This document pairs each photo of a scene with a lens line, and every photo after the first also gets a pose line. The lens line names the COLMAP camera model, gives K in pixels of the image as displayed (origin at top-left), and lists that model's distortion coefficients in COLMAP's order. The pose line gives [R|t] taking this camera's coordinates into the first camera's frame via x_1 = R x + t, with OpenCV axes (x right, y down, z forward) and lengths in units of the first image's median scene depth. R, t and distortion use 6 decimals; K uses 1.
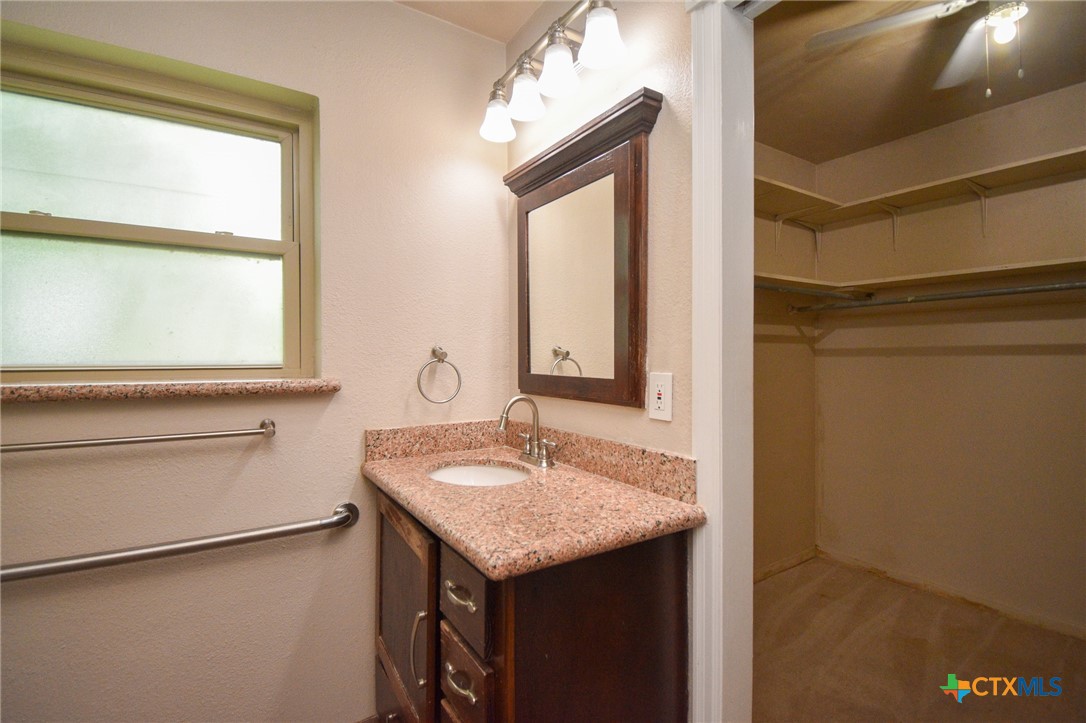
lens RADIAL K [[487.1, 0, 559.1], [0, 487.1, 355.9], [0, 0, 1]] dist [0.011532, -0.021716]
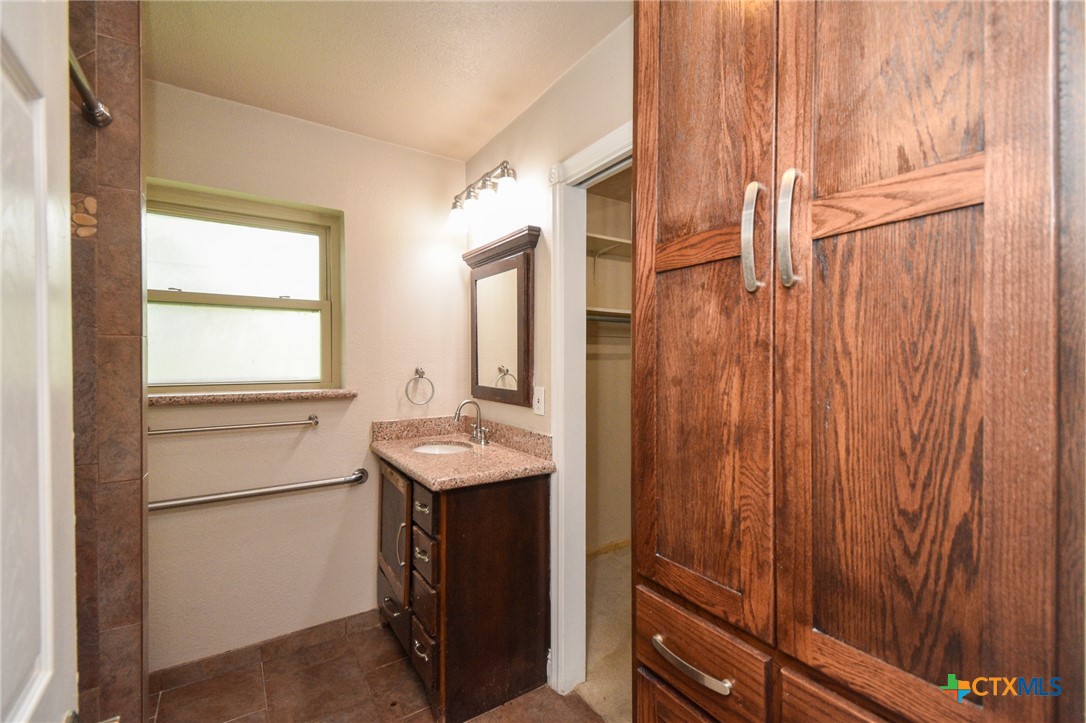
lens RADIAL K [[477.4, 0, 542.1], [0, 477.4, 350.5], [0, 0, 1]] dist [0.001757, -0.000052]
pose [[0.999291, -0.003192, -0.037517, 0.223347], [0.002690, 0.999906, -0.013418, -0.058681], [0.037557, 0.013308, 0.999206, -0.558114]]
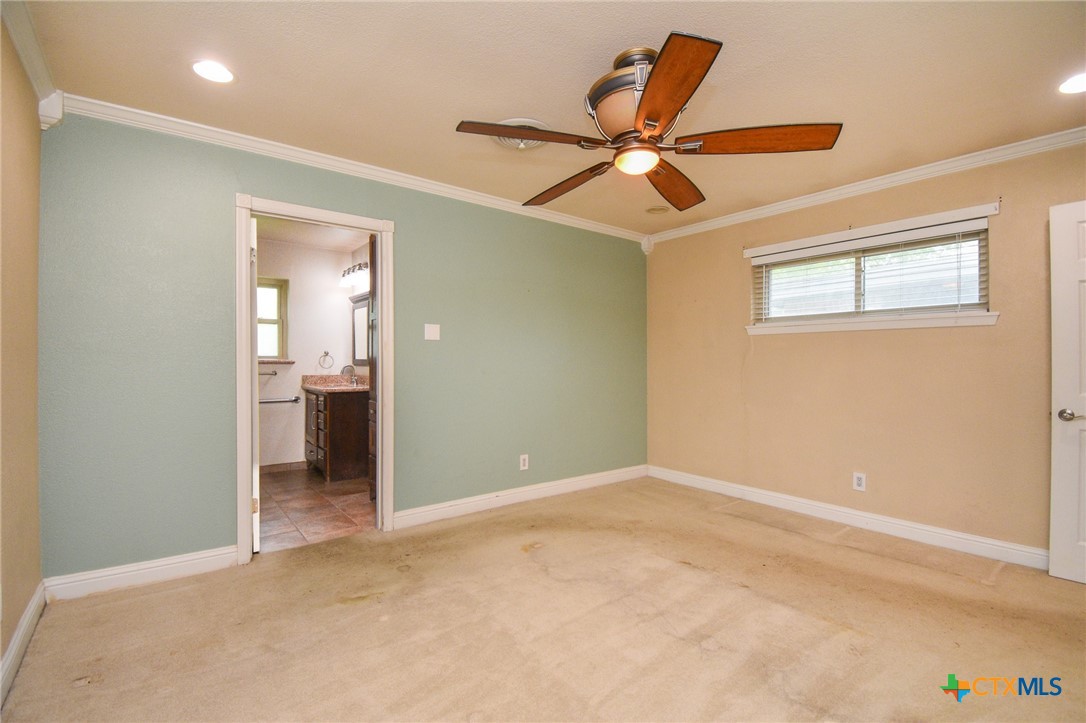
lens RADIAL K [[488.2, 0, 549.6], [0, 488.2, 360.1], [0, 0, 1]] dist [0.034518, -0.034537]
pose [[0.998257, -0.001041, 0.059005, 1.207783], [0.002216, 0.999800, -0.019853, 0.131081], [-0.058973, 0.019949, 0.998060, -2.720614]]
